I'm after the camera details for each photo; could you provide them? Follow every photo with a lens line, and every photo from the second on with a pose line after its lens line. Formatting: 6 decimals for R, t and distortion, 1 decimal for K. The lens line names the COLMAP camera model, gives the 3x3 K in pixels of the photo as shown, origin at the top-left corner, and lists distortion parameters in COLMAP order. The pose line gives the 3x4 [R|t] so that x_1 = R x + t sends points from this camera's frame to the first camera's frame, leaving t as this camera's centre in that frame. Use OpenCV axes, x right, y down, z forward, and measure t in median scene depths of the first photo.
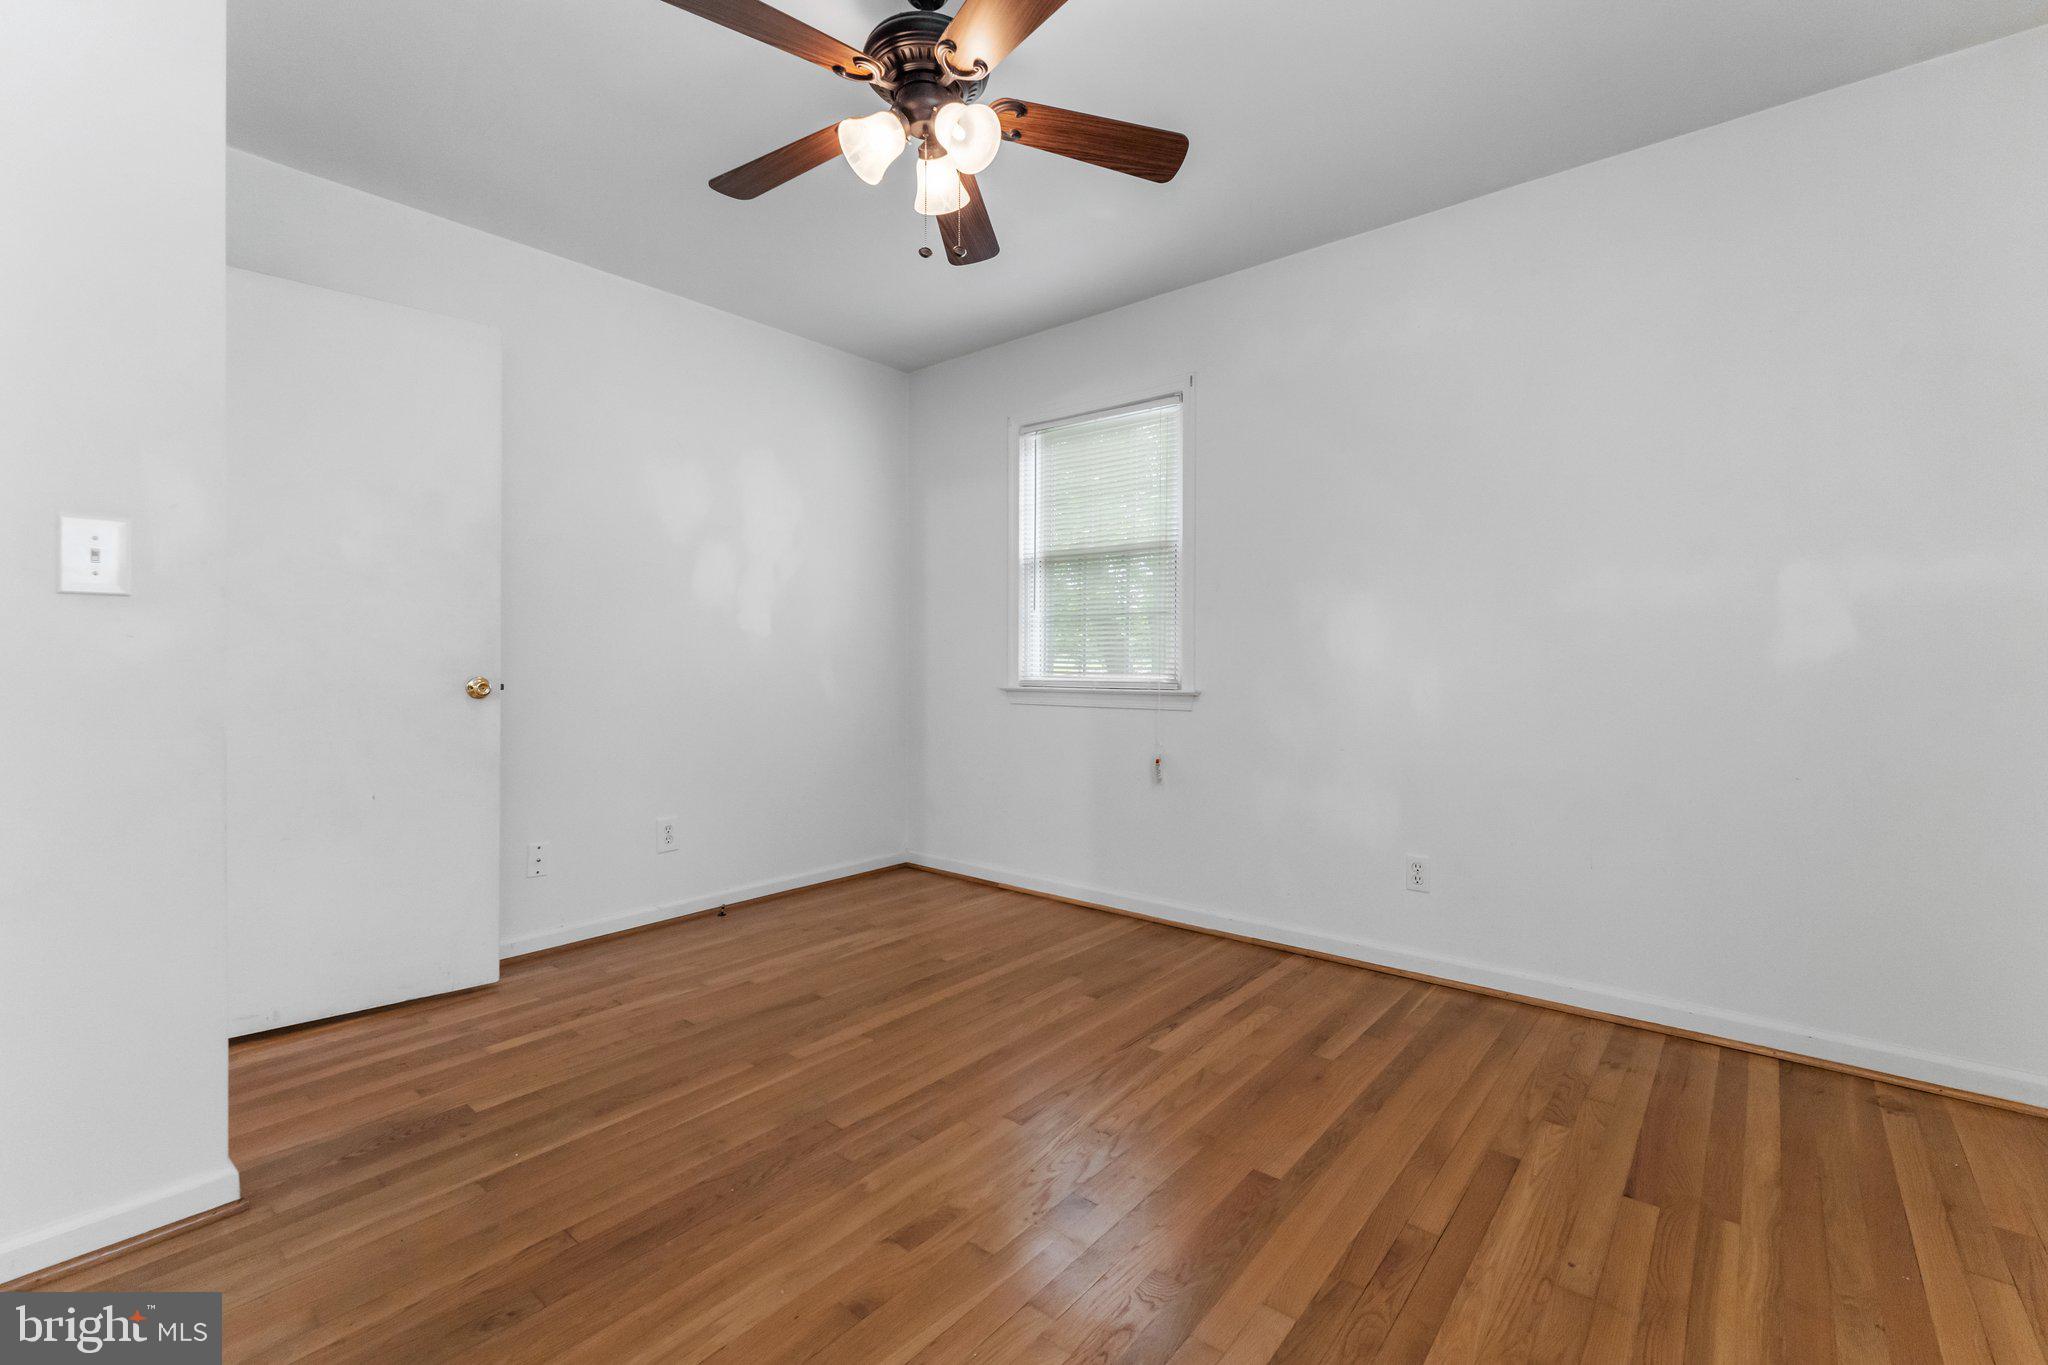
lens RADIAL K [[890.9, 0, 1024.0], [0, 890.9, 682.5], [0, 0, 1]] dist [0.000195, 0.000049]
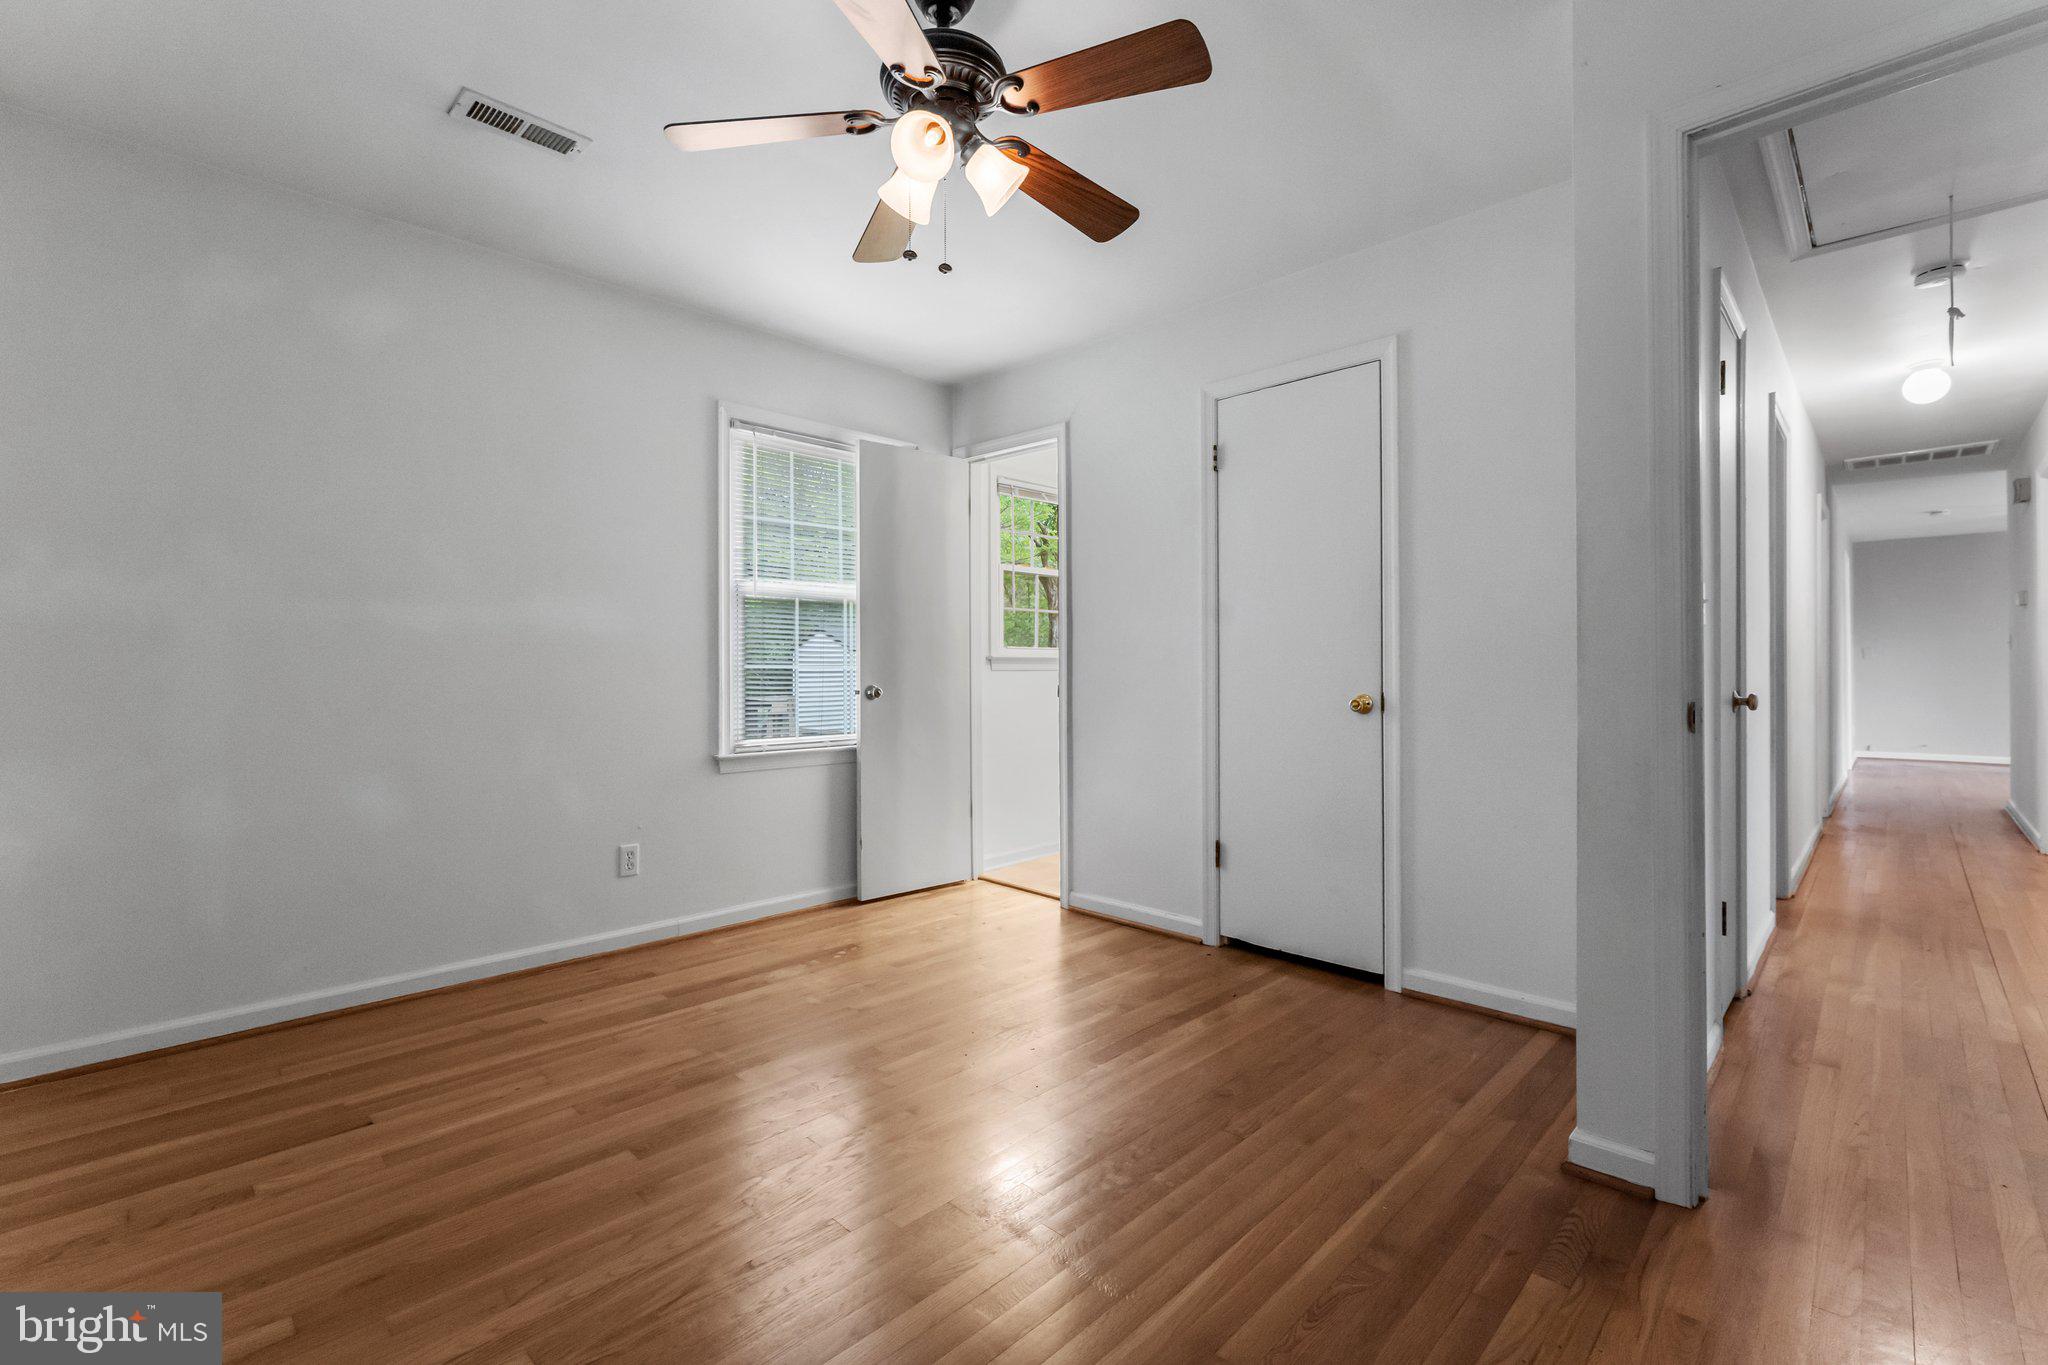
lens RADIAL K [[890.9, 0, 1024.0], [0, 890.9, 682.5], [0, 0, 1]] dist [0.000195, 0.000049]
pose [[-0.996624, -0.001251, 0.082095, -0.282506], [0.000613, 0.999743, 0.022678, -0.040531], [-0.082102, 0.022652, -0.996366, 2.017890]]
